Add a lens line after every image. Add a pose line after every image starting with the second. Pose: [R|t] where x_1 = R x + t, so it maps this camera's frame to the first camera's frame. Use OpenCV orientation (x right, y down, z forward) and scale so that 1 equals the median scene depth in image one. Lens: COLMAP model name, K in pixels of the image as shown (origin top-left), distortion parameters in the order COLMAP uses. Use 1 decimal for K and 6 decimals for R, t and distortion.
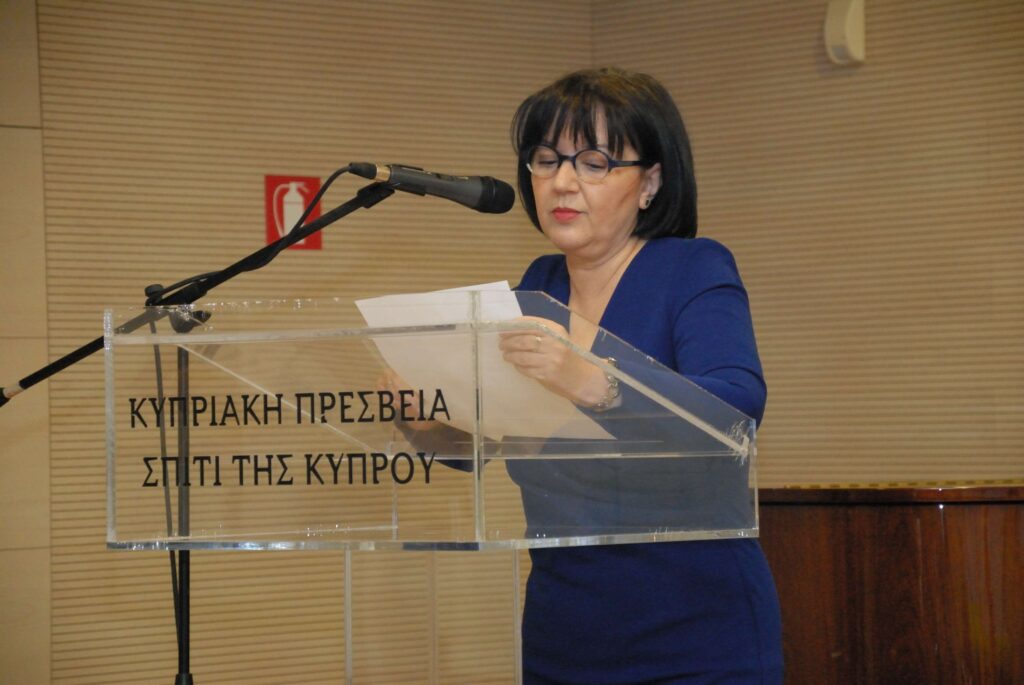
lens RADIAL K [[3975.1, 0, 512.0], [0, 3975.1, 342.5], [0, 0, 1]] dist [1.111041, 8.393534]
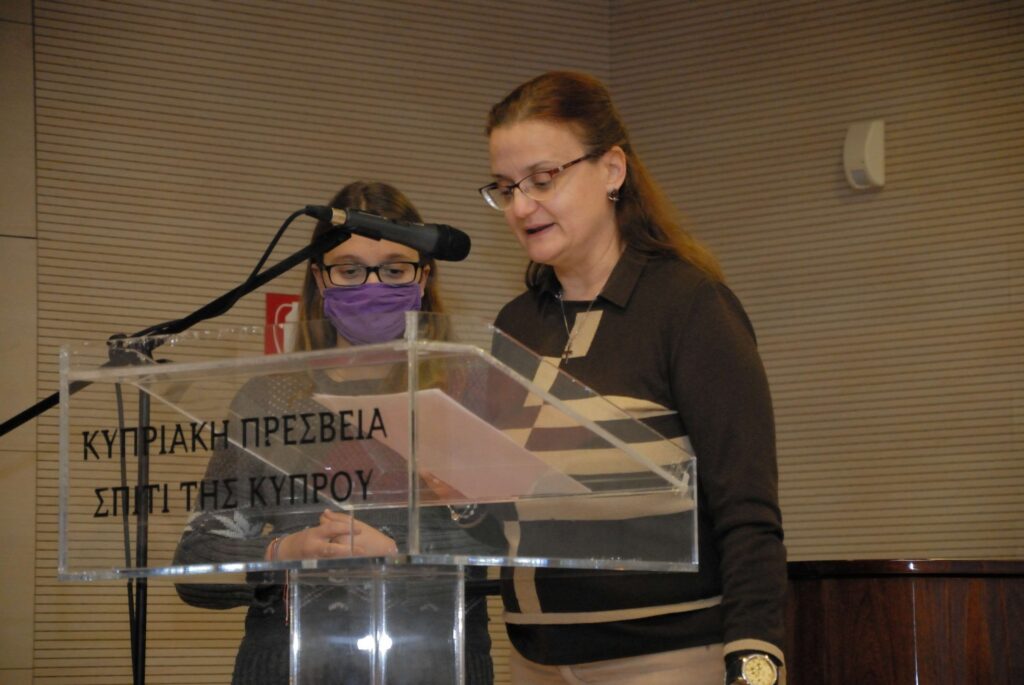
lens RADIAL K [[4478.9, 0, 512.0], [0, 4478.9, 342.5], [0, 0, 1]] dist [1.566228, 1.843964]
pose [[0.999597, 0.011383, -0.025993, 0.044353], [-0.013020, 0.997885, -0.063691, 0.064990], [0.025213, 0.064004, 0.997631, -0.152111]]
